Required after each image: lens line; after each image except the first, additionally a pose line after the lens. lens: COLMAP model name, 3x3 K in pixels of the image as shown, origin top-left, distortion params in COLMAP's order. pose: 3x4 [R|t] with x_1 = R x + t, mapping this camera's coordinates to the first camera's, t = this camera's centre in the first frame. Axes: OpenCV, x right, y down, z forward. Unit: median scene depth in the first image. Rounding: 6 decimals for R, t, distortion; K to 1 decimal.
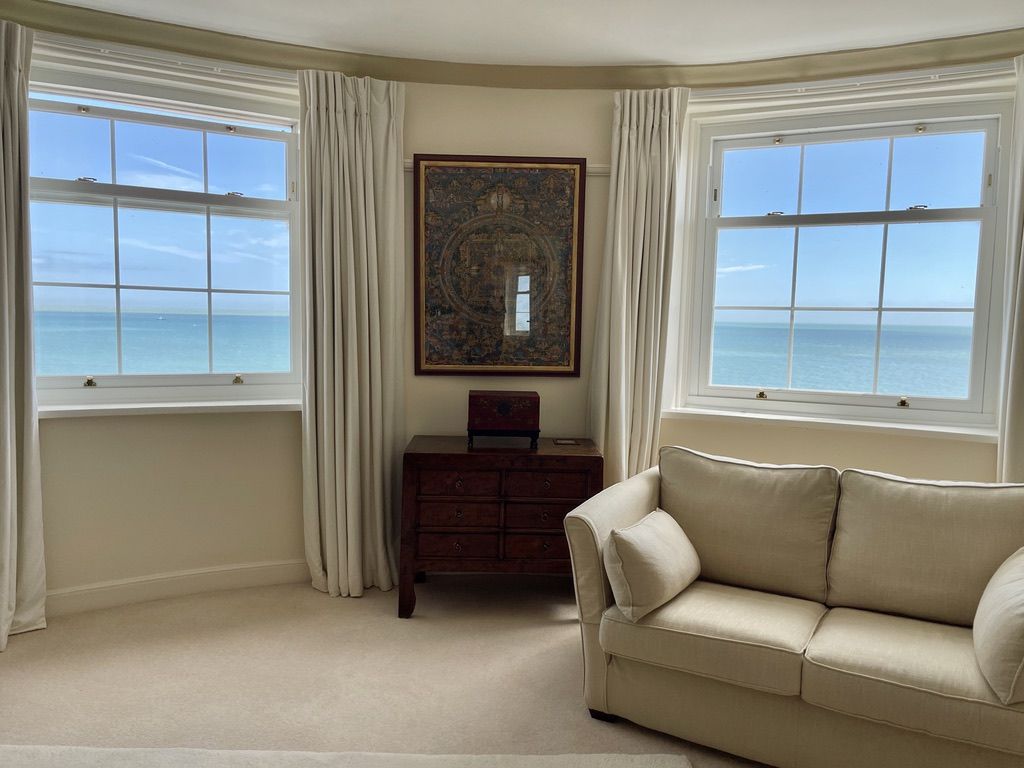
lens RADIAL K [[764.4, 0, 512.0], [0, 764.4, 384.0], [0, 0, 1]] dist [0.080327, -0.098609]
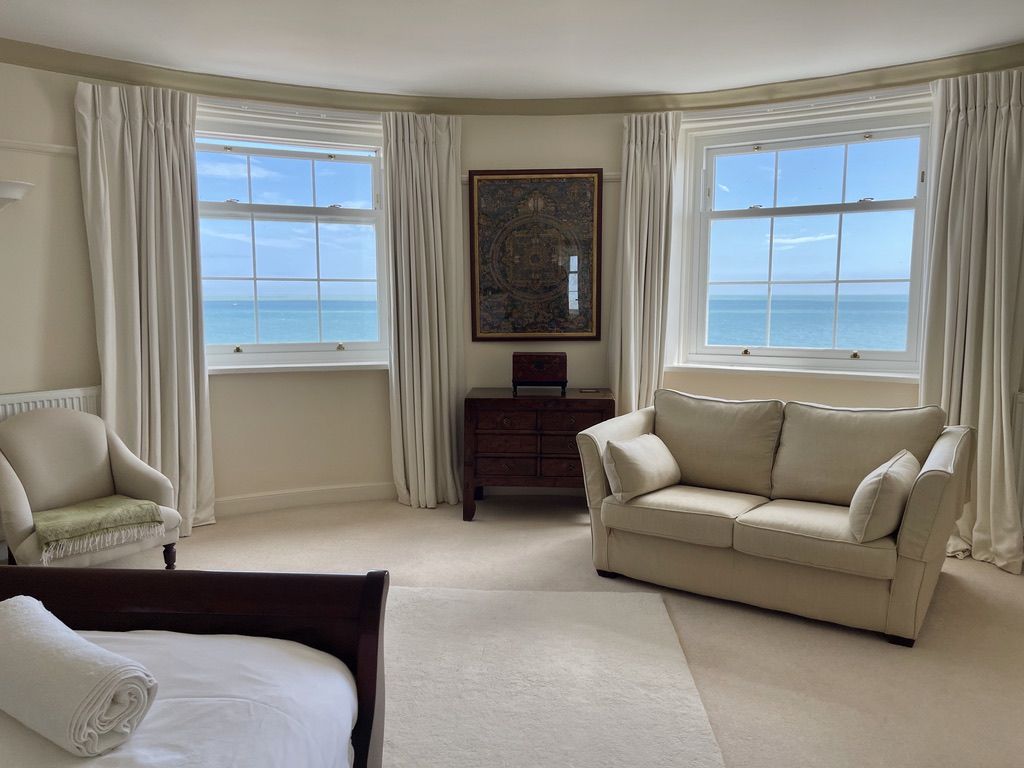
lens RADIAL K [[780.6, 0, 512.0], [0, 780.6, 384.0], [0, 0, 1]] dist [0.092342, -0.108798]
pose [[0.996481, -0.013558, -0.082713, 0.050874], [0.015653, 0.999572, 0.024732, 0.030319], [0.082342, -0.025939, 0.996266, -0.330500]]
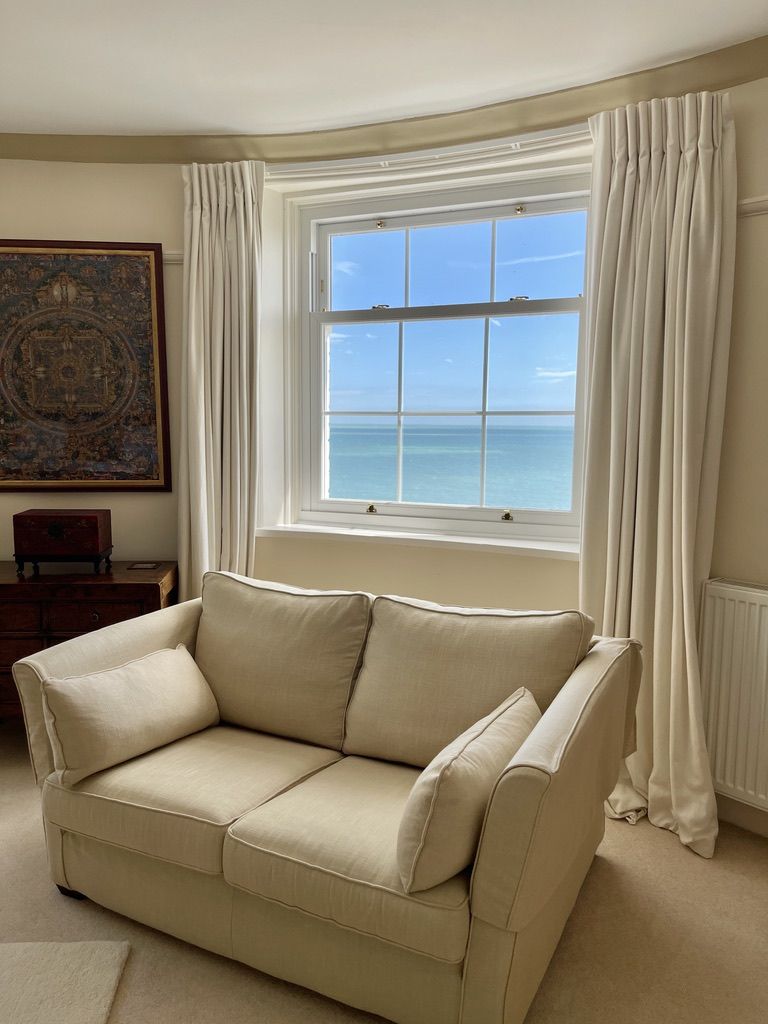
lens RADIAL K [[764.4, 0, 384.0], [0, 764.4, 512.0], [0, 0, 1]] dist [0.042555, -0.006460]
pose [[0.999635, -0.015716, 0.021972, 0.335567], [0.015086, 0.999478, 0.028581, -0.007910], [-0.022410, -0.028239, 0.999350, 0.107362]]
